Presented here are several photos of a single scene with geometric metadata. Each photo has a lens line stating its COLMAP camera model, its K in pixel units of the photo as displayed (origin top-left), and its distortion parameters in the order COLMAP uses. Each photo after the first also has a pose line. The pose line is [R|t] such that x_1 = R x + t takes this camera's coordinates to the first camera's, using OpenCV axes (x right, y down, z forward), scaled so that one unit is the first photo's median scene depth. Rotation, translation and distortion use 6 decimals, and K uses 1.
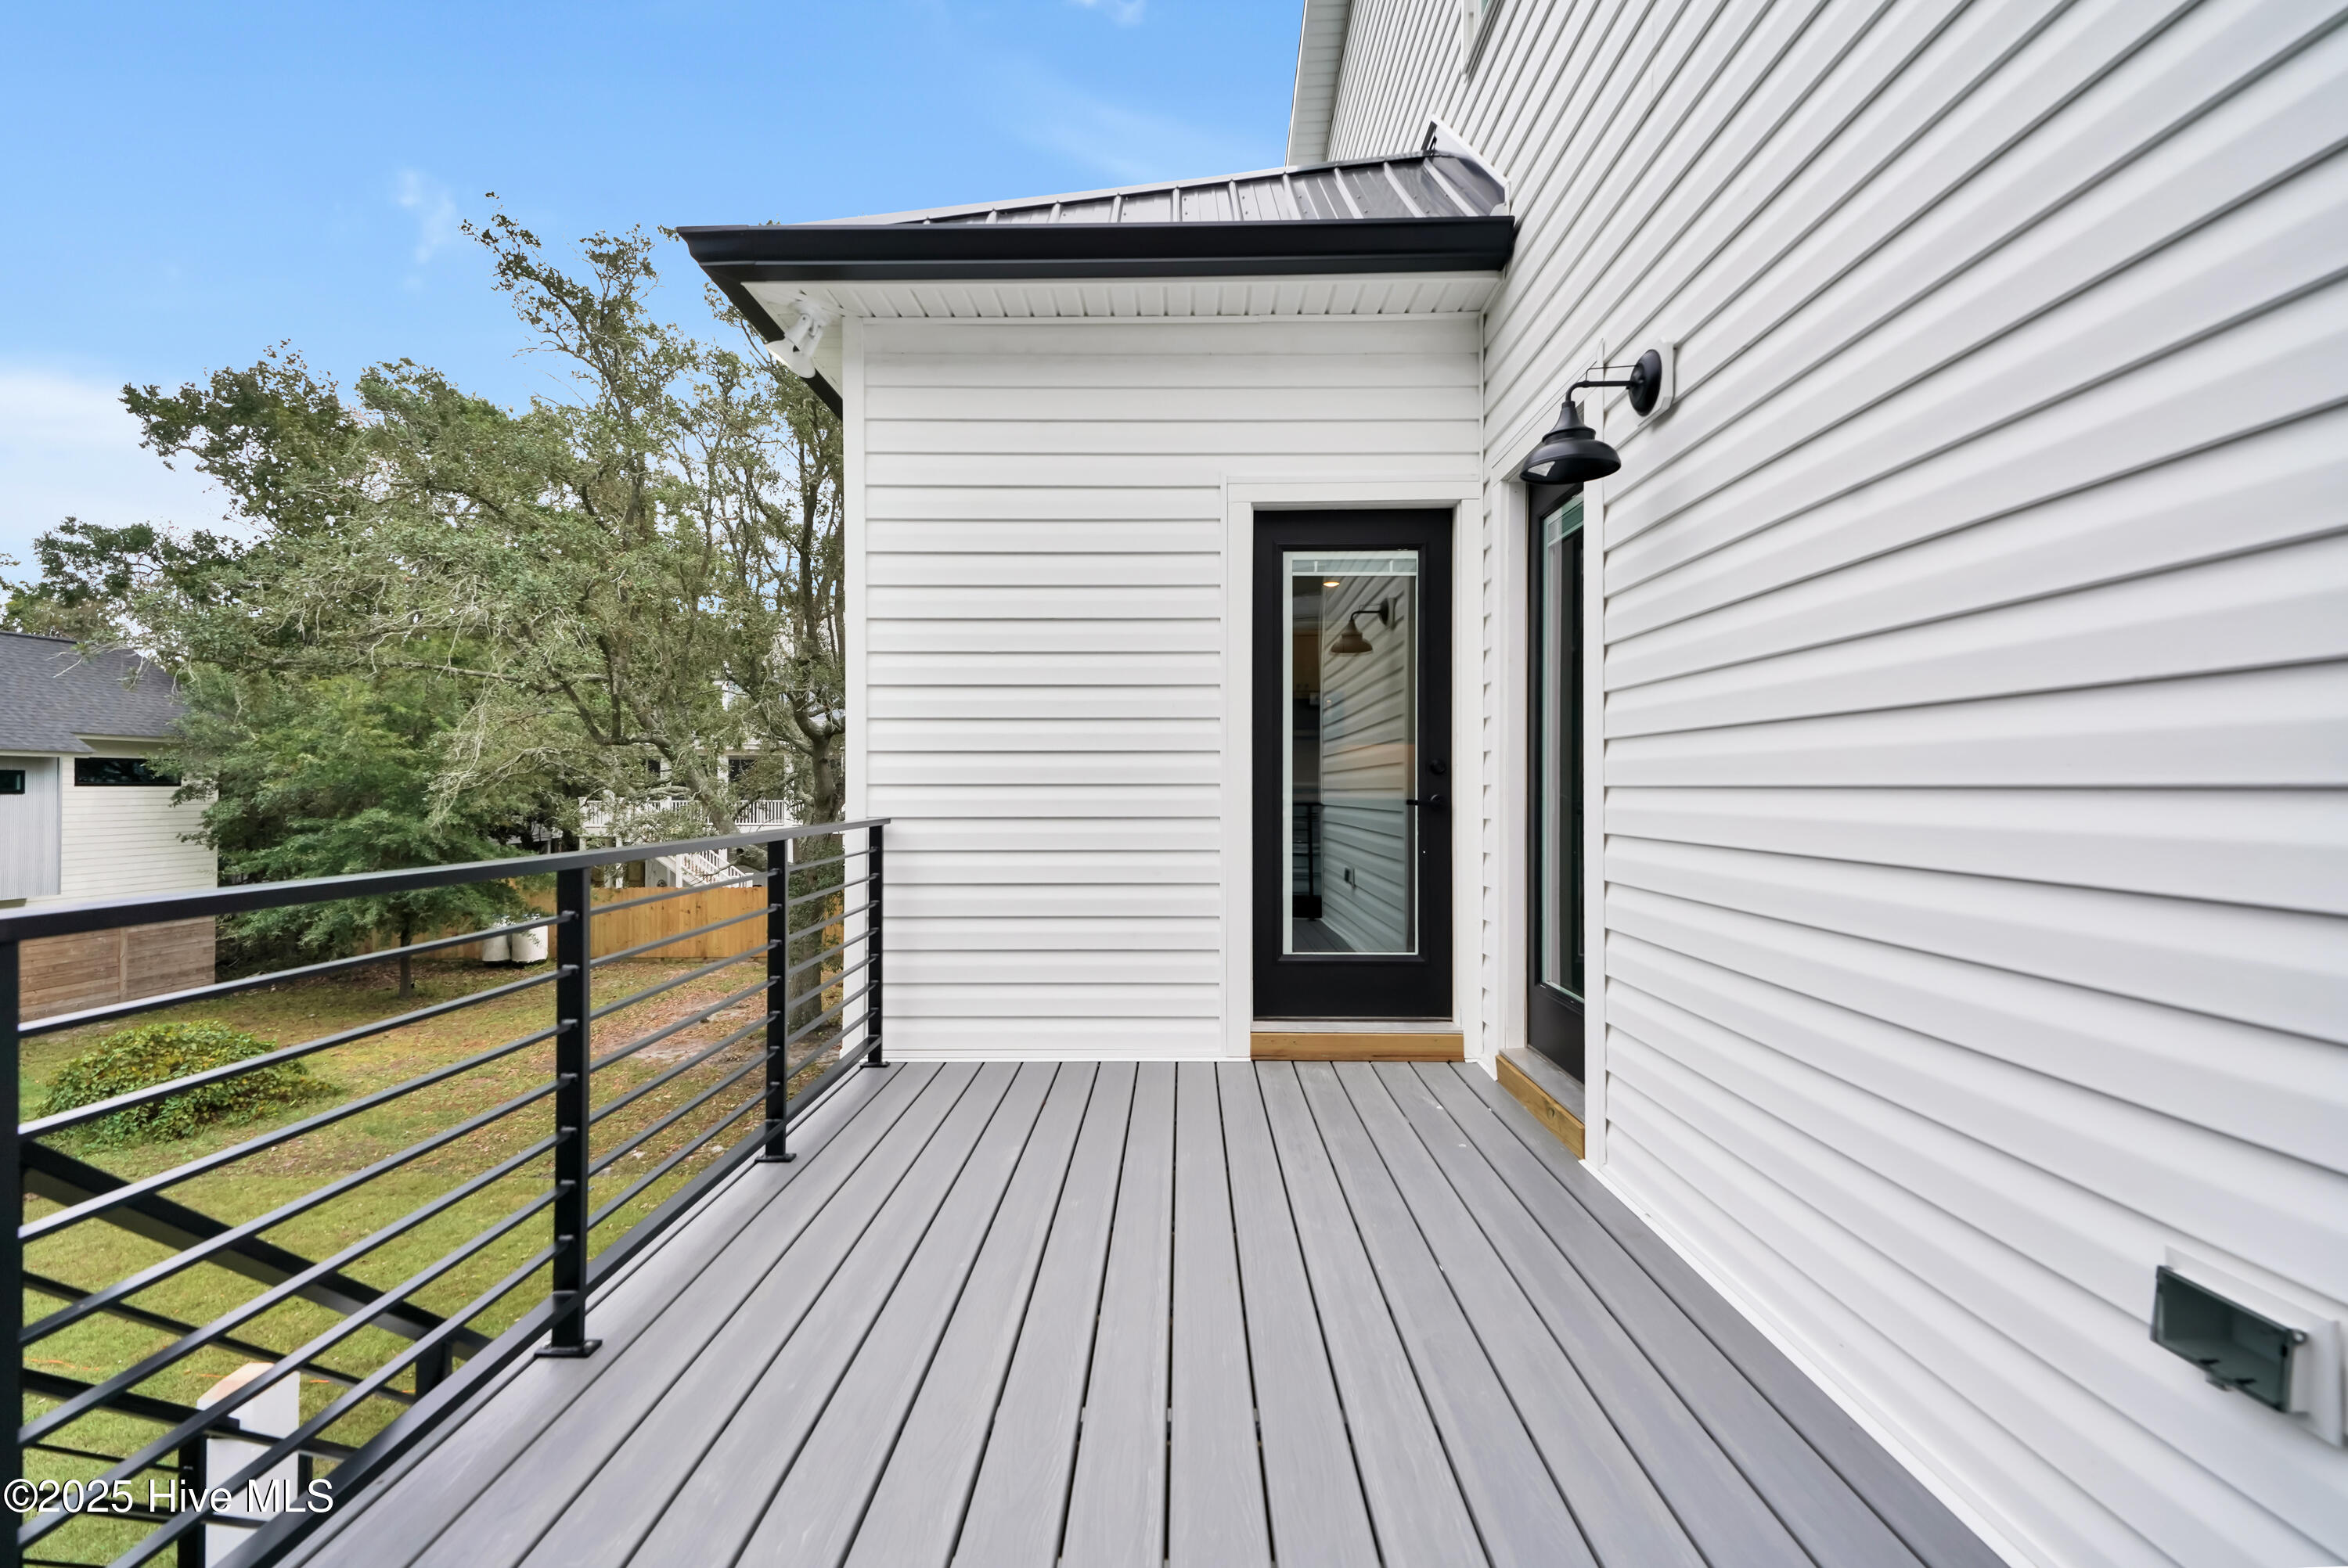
lens RADIAL K [[1083.5, 0, 1170.7], [0, 1083.5, 784.4], [0, 0, 1]] dist [0.026903, -0.000619]
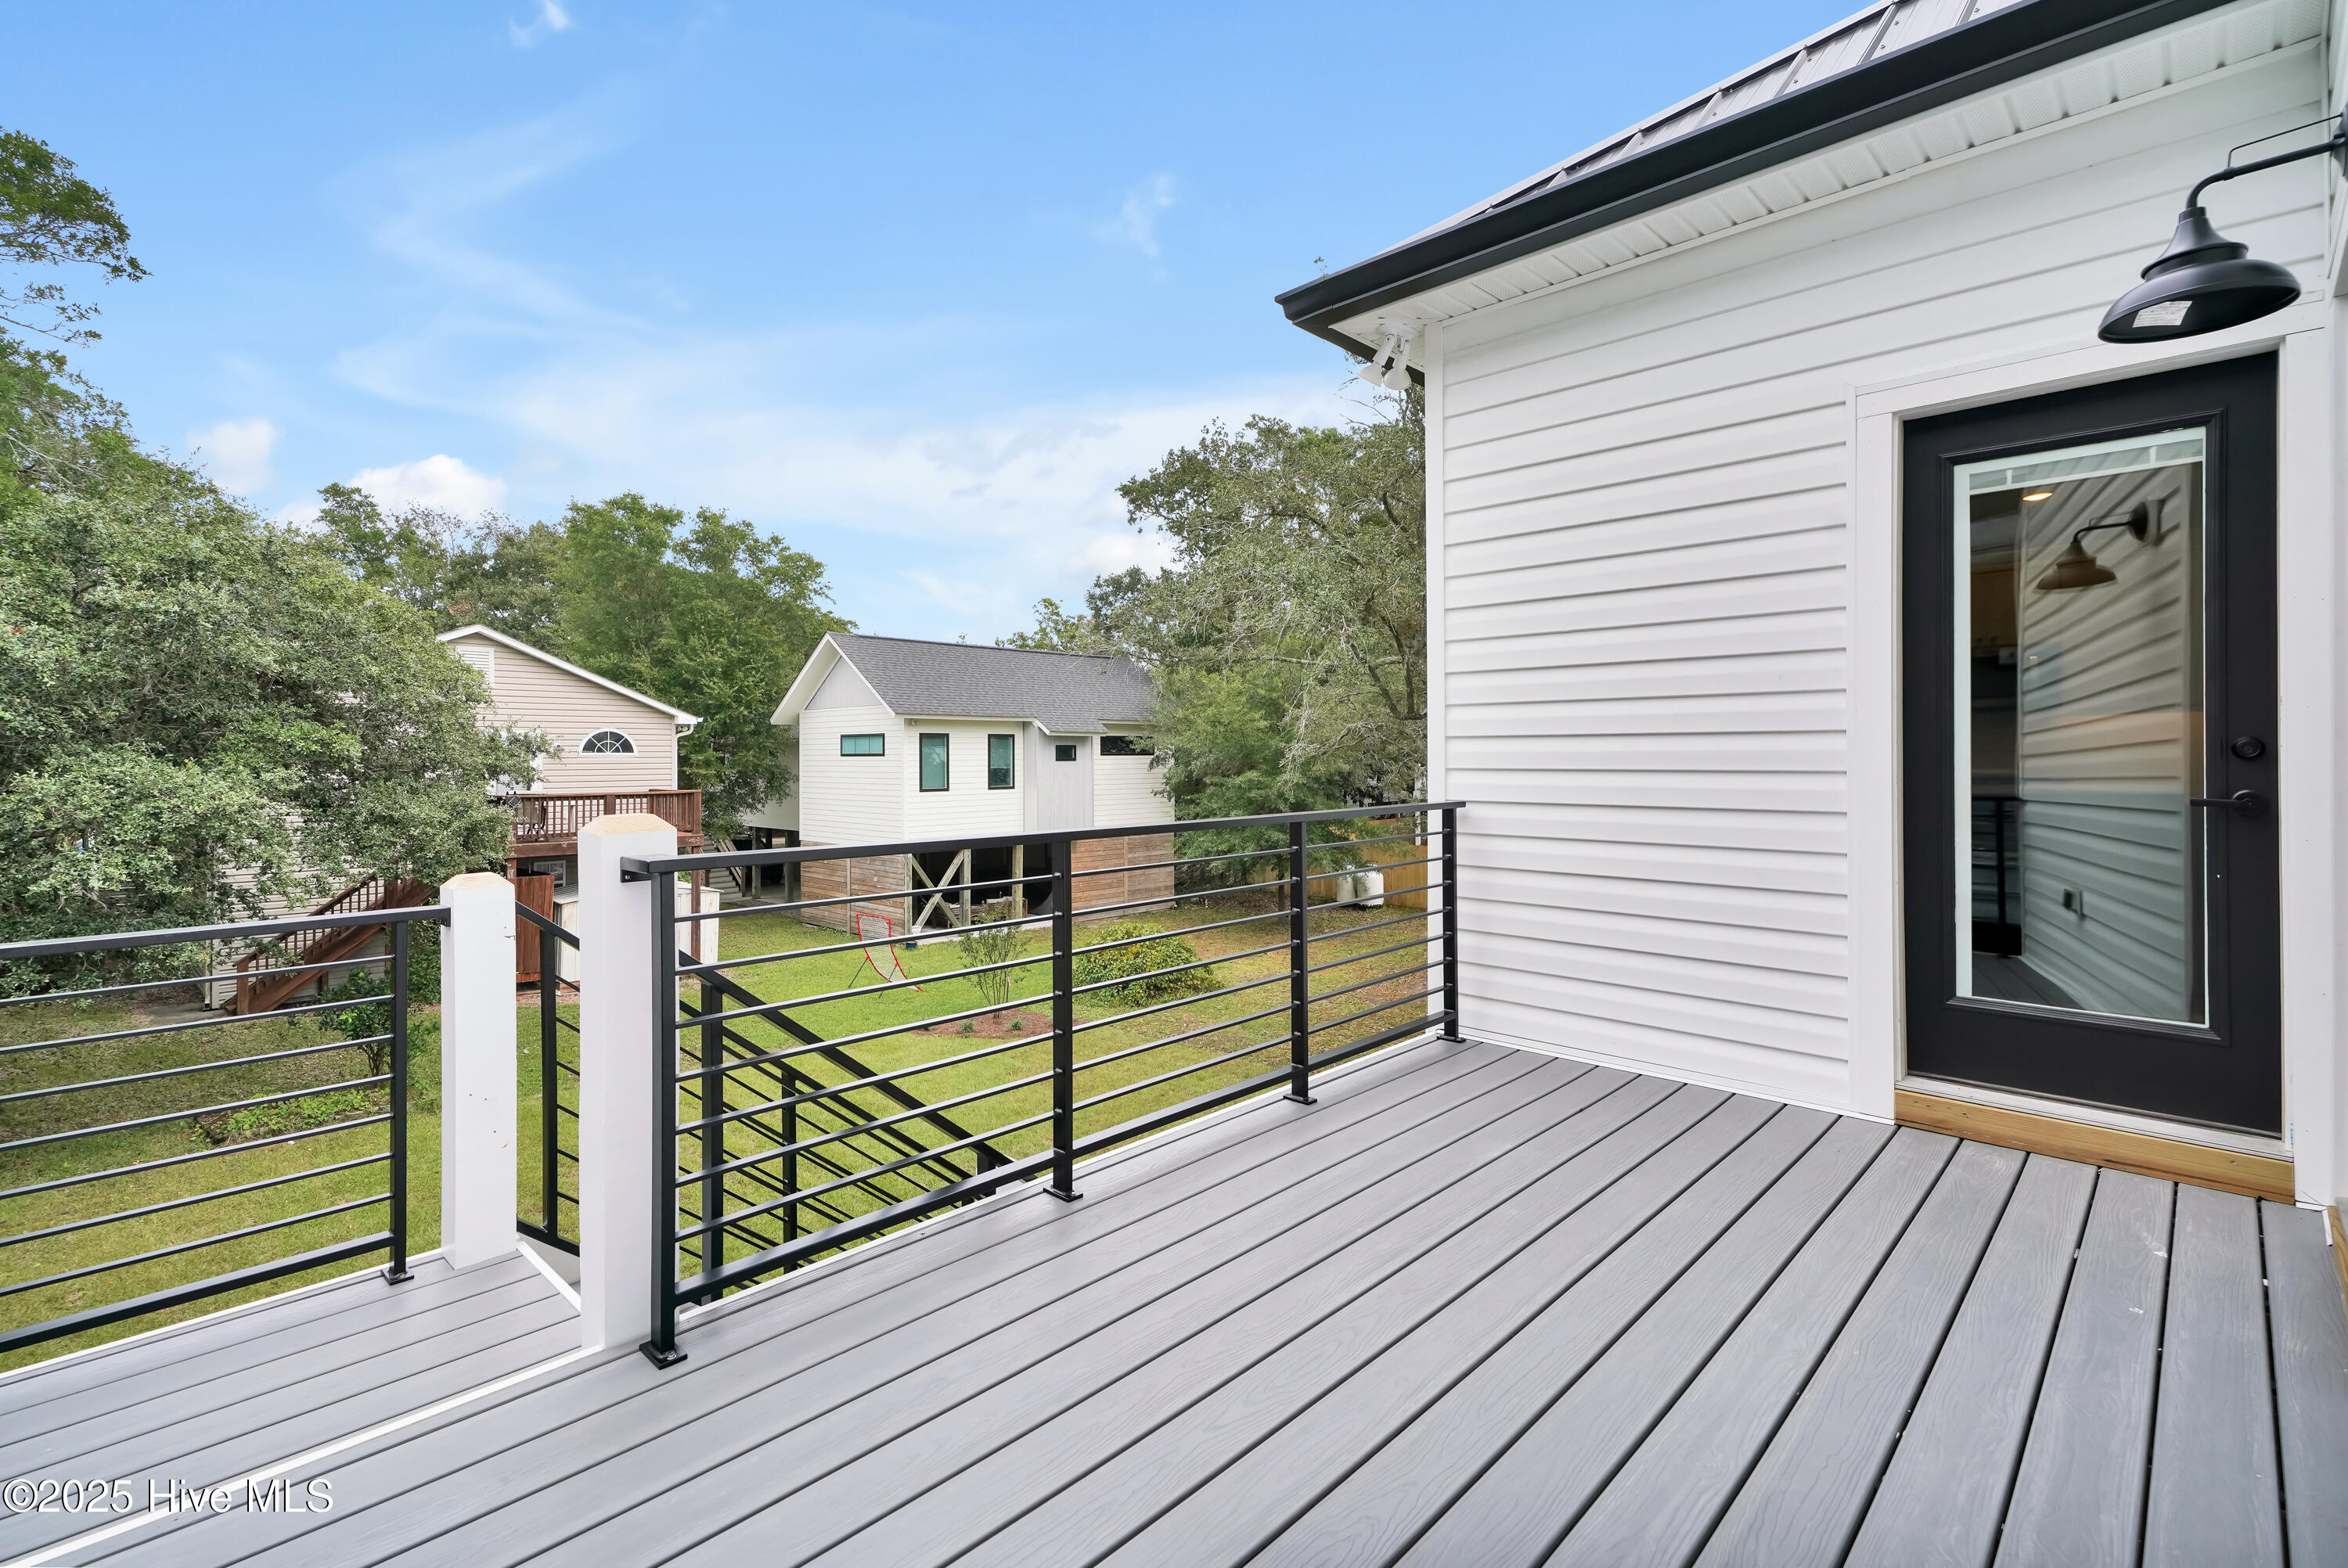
lens RADIAL K [[1111.8, 0, 1179.1], [0, 1111.8, 745.2], [0, 0, 1]] dist [0.040143, -0.017112]
pose [[0.710839, -0.004714, -0.703339, 0.272426], [0.005419, 0.999985, -0.001225, -0.020329], [0.703334, -0.002941, 0.710854, 0.056779]]
